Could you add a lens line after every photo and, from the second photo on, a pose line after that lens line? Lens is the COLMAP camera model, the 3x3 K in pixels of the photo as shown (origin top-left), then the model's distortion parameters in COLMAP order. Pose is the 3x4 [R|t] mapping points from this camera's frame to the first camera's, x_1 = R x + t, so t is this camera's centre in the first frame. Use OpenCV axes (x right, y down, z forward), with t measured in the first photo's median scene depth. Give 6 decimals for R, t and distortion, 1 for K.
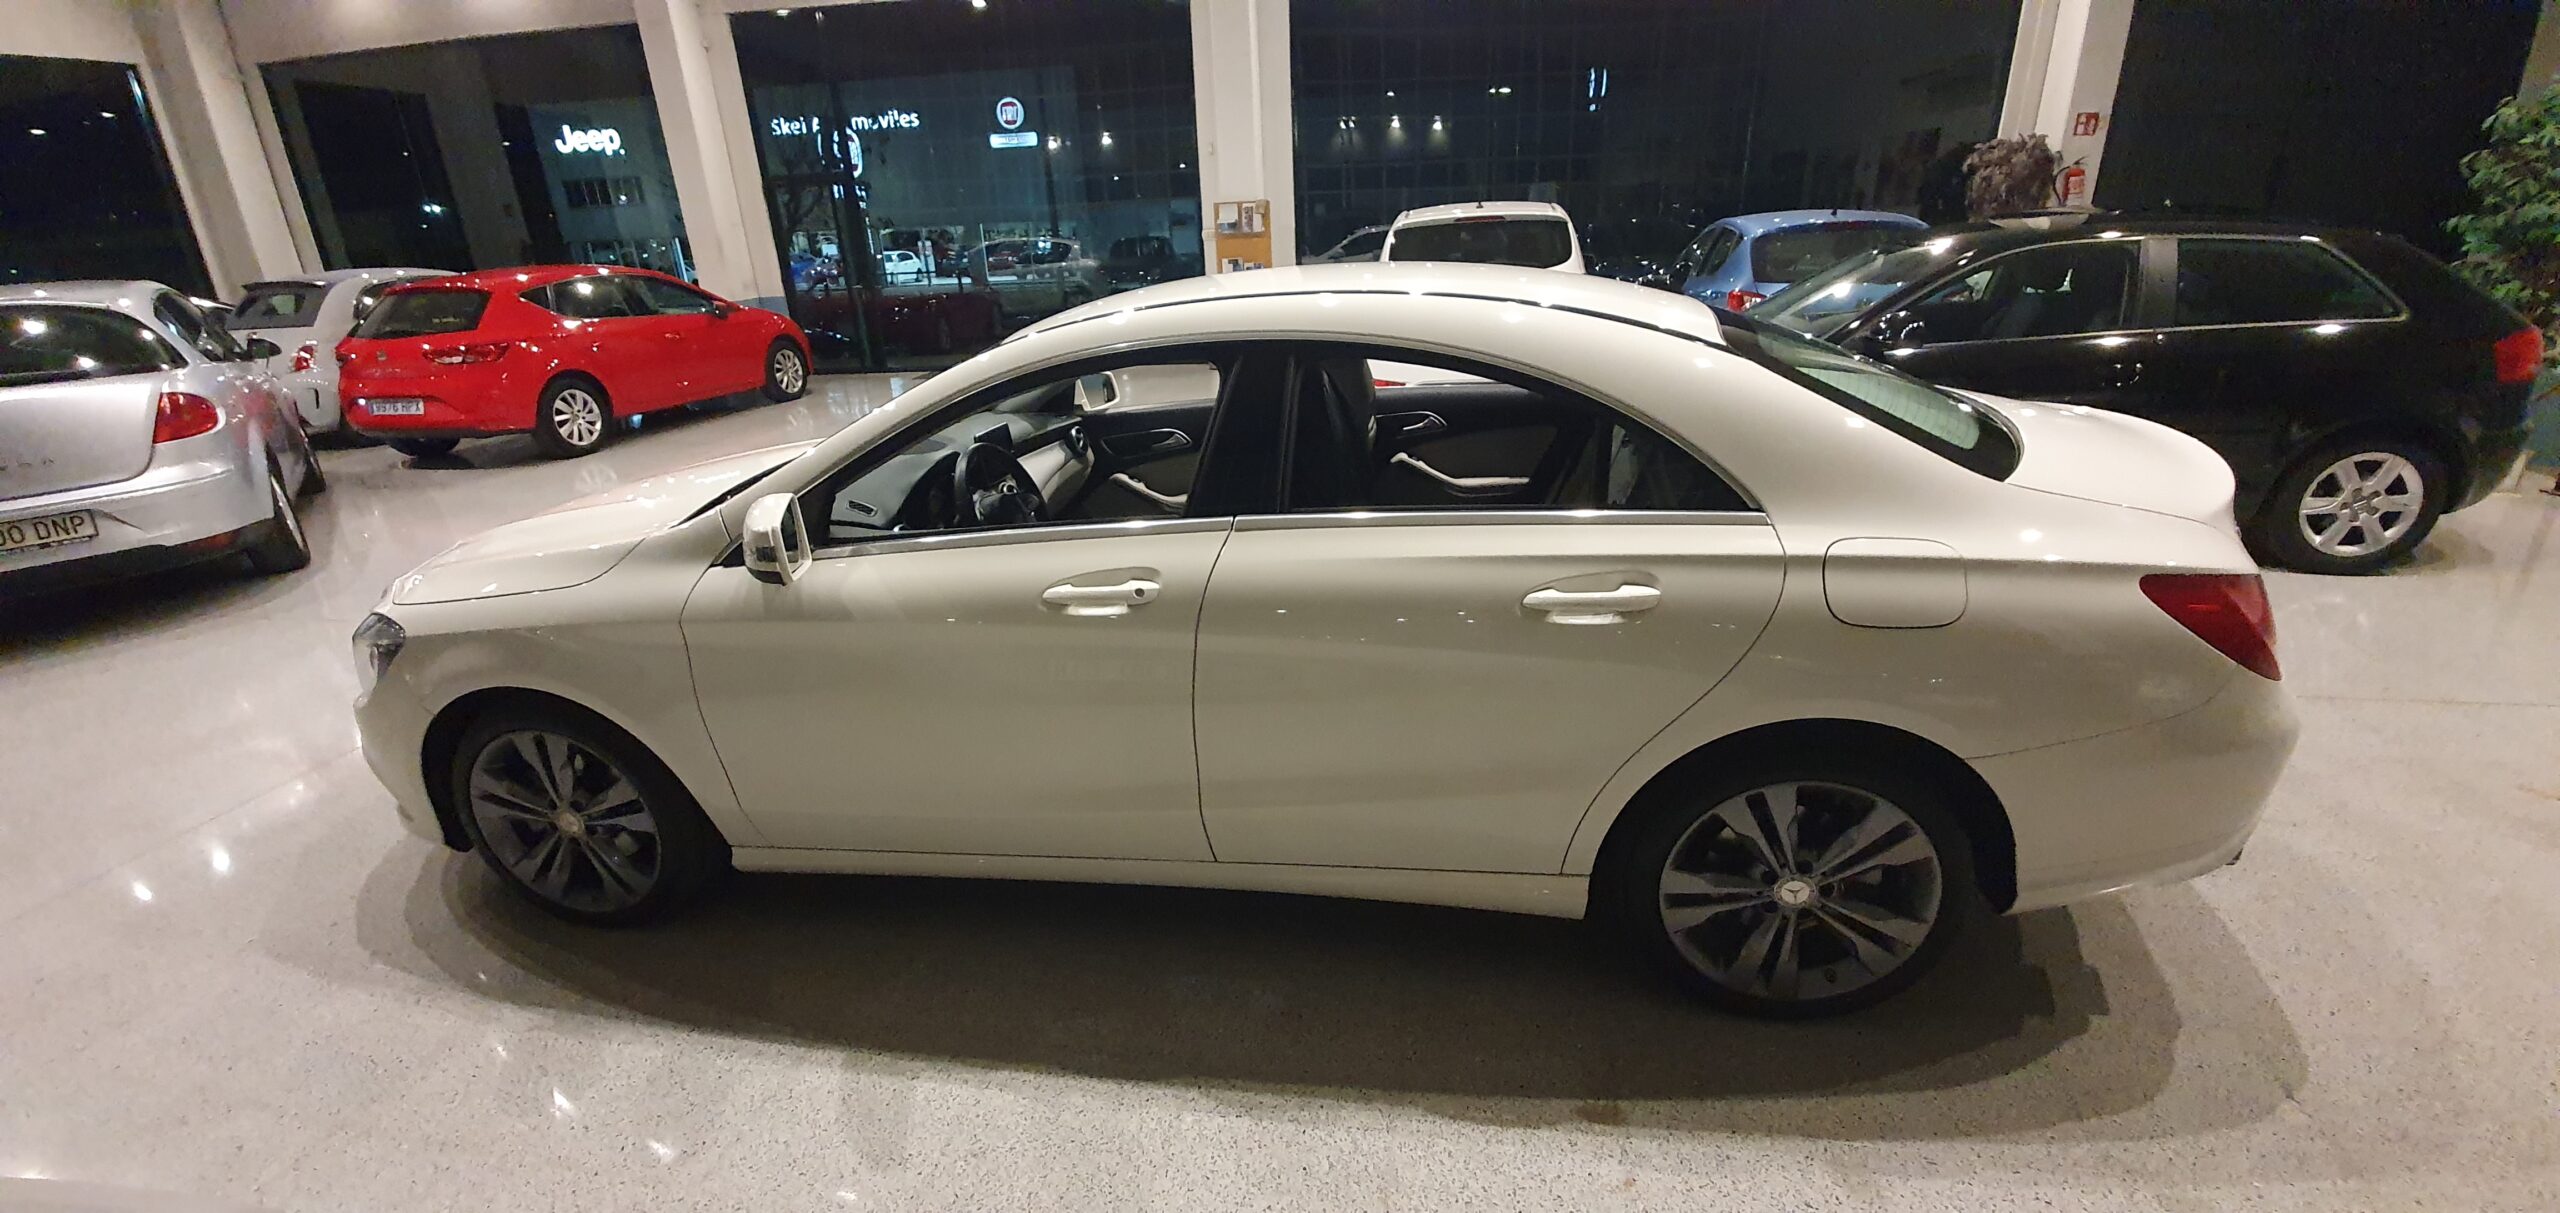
lens RADIAL K [[1018.1, 0, 1272.3], [0, 1018.1, 629.6], [0, 0, 1]] dist [0.009658, -0.016805]
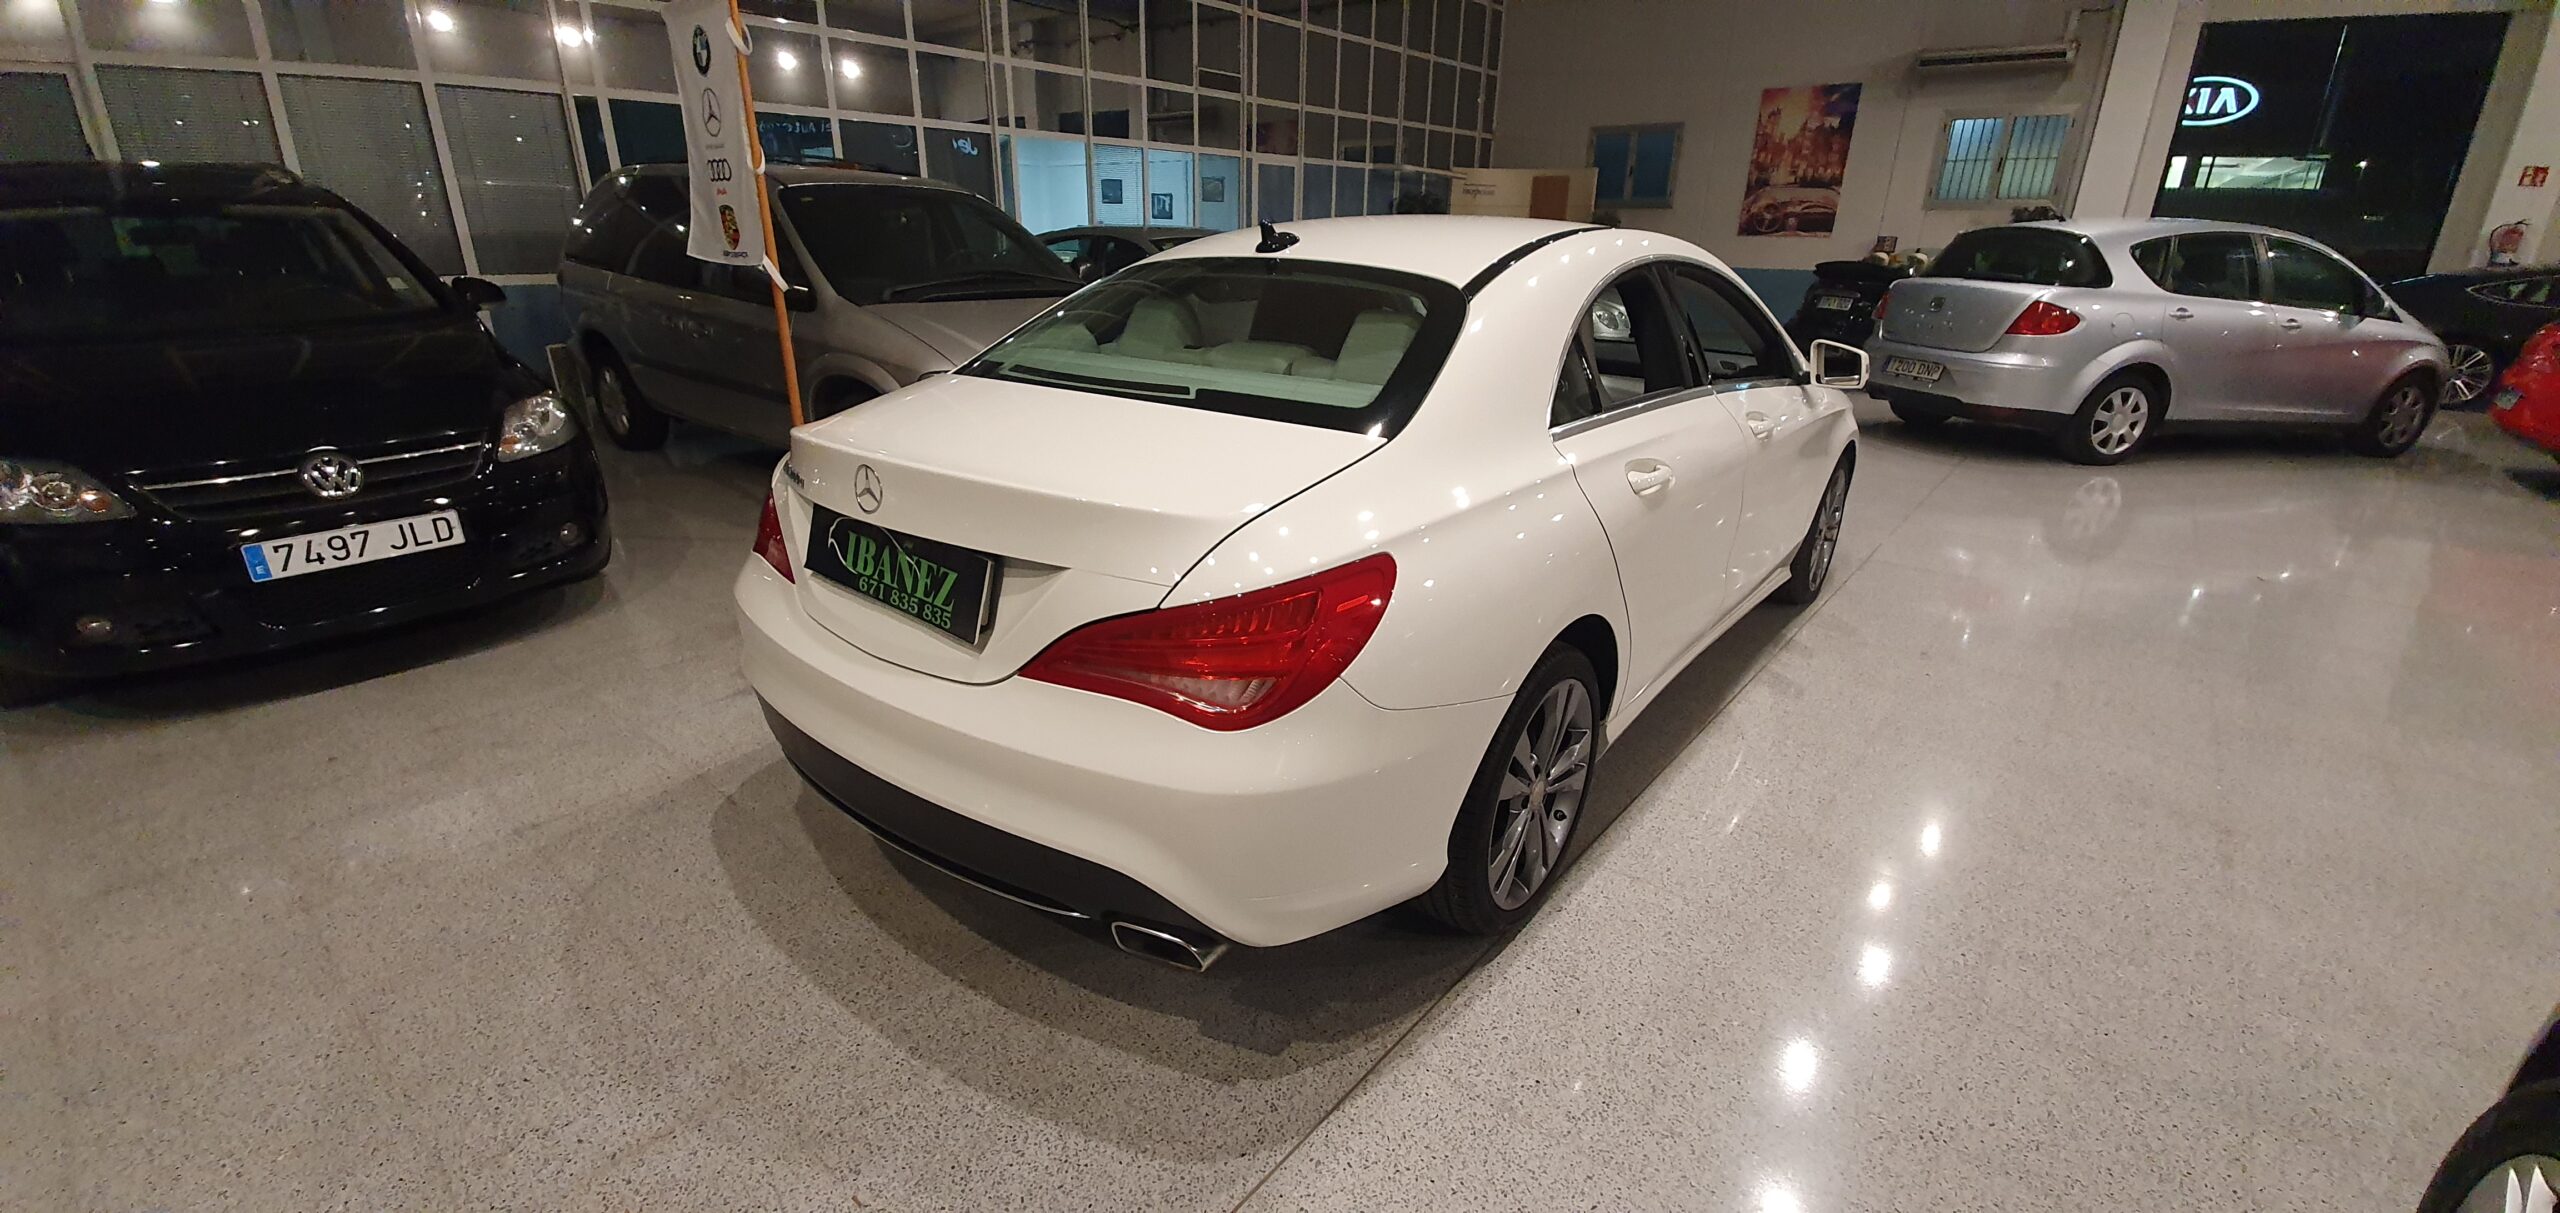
lens RADIAL K [[1018.1, 0, 1272.3], [0, 1018.1, 629.6], [0, 0, 1]] dist [0.009658, -0.016805]
pose [[-0.494535, 0.346821, -0.796963, 1.455271], [-0.313407, 0.784095, 0.535697, -0.633928], [0.810686, 0.514695, -0.279067, 1.626855]]
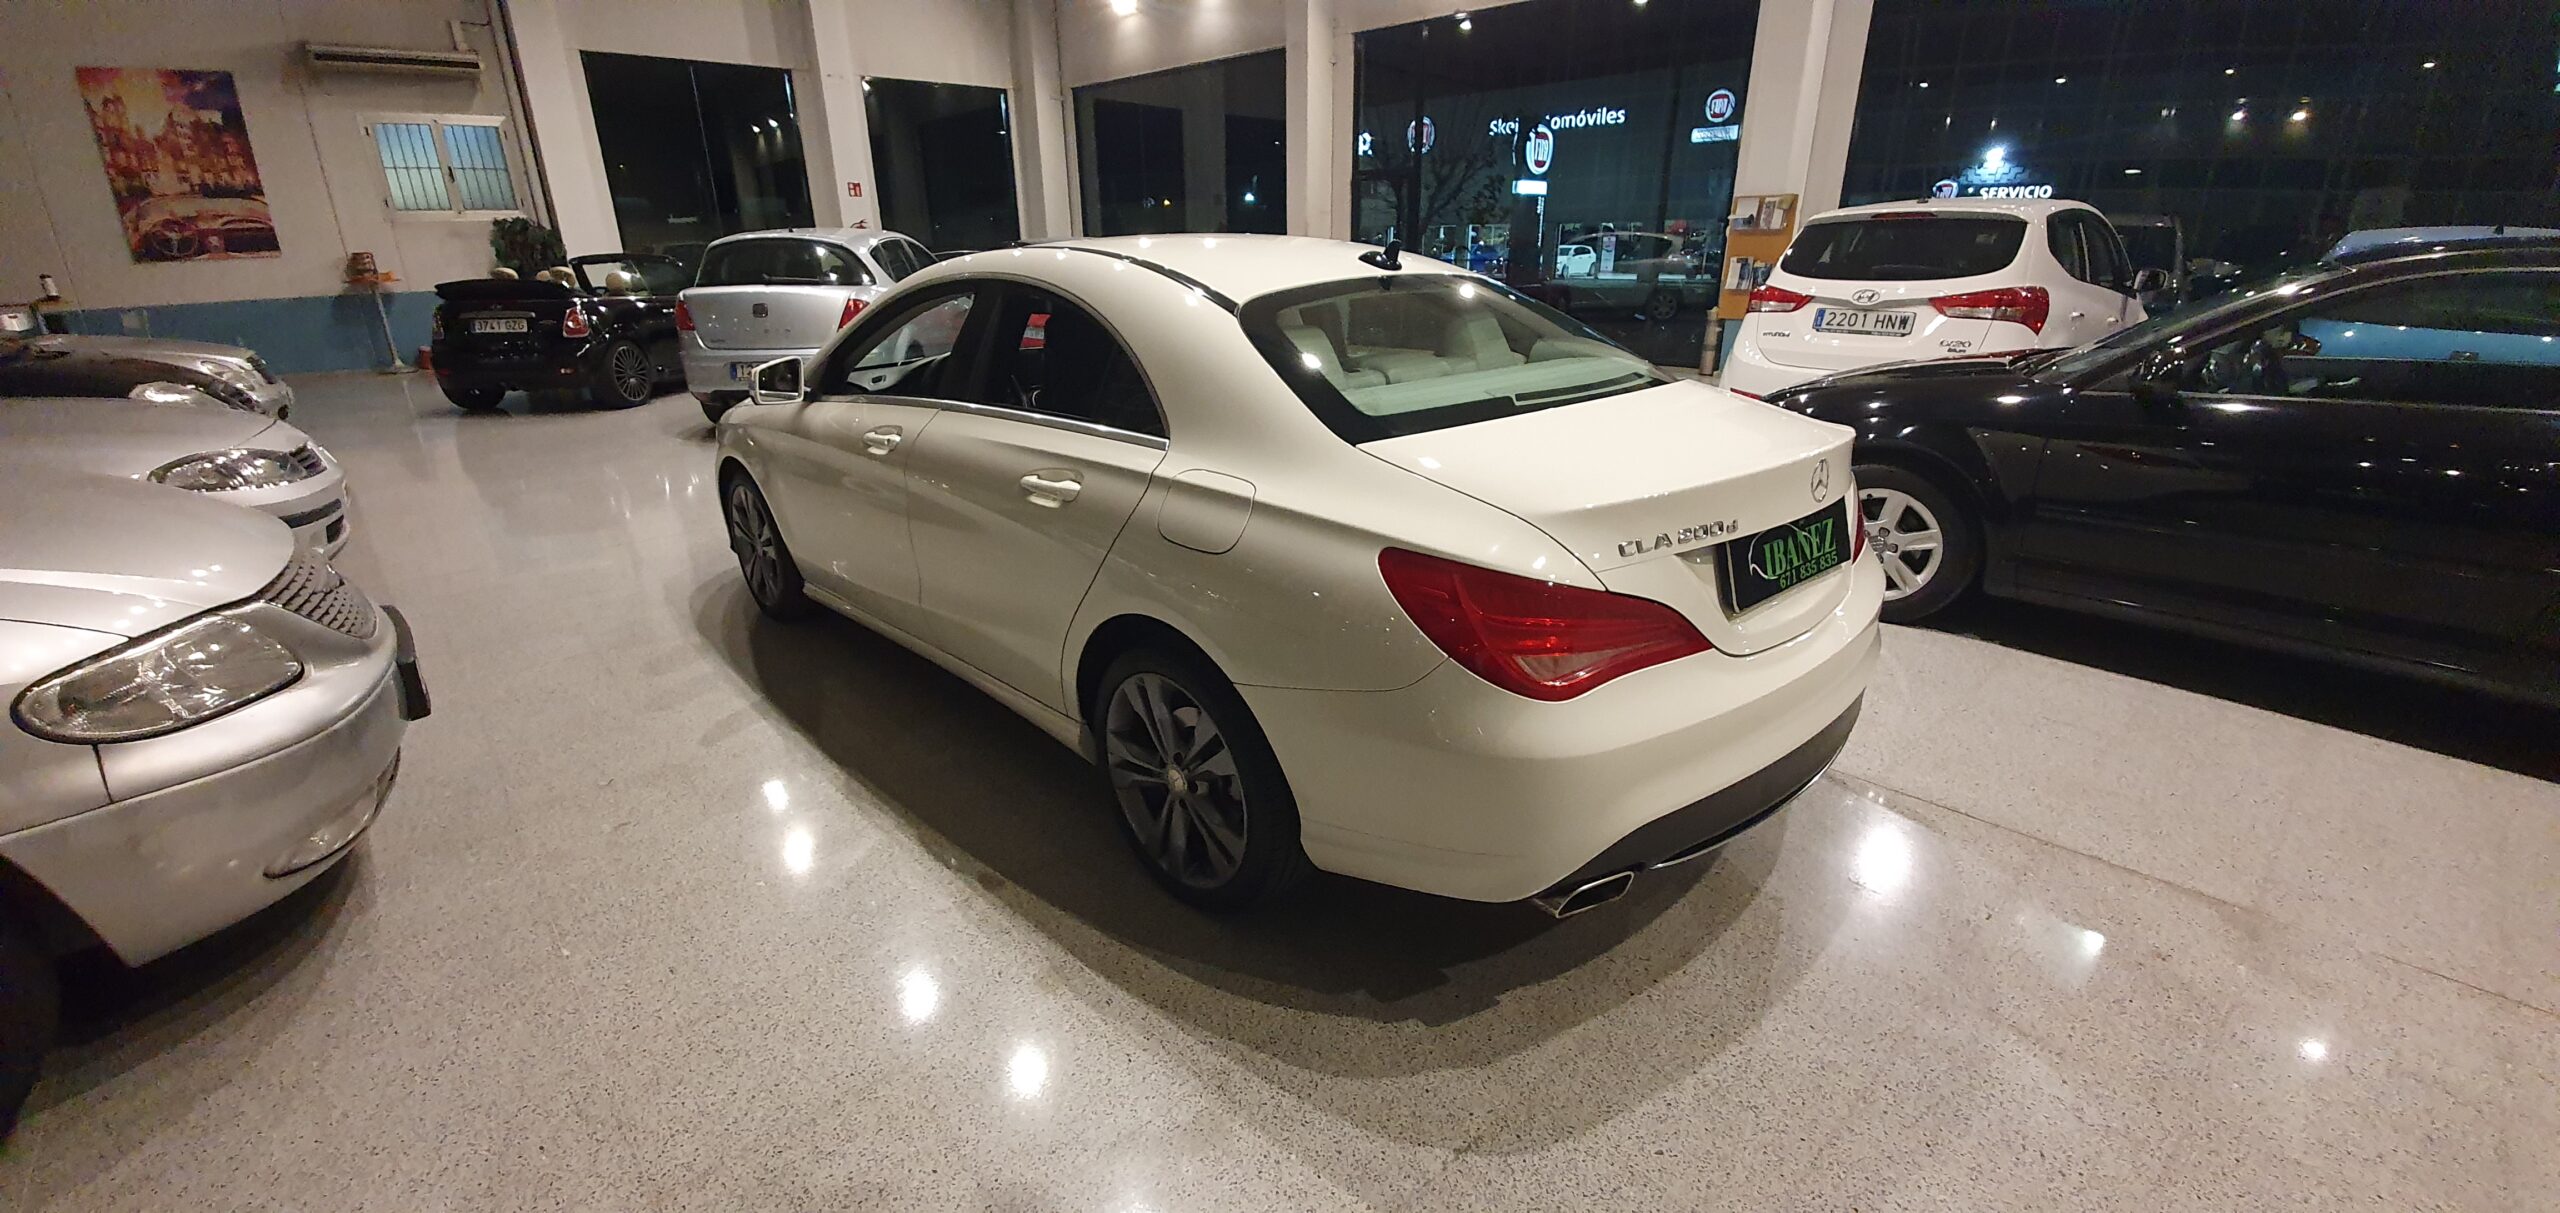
lens RADIAL K [[1018.1, 0, 1272.3], [0, 1018.1, 629.6], [0, 0, 1]] dist [0.009658, -0.016805]
pose [[0.793703, 0.244468, -0.557020, 1.089635], [-0.242964, 0.966882, 0.078148, -0.020146], [0.557677, 0.073309, 0.826814, 0.090169]]
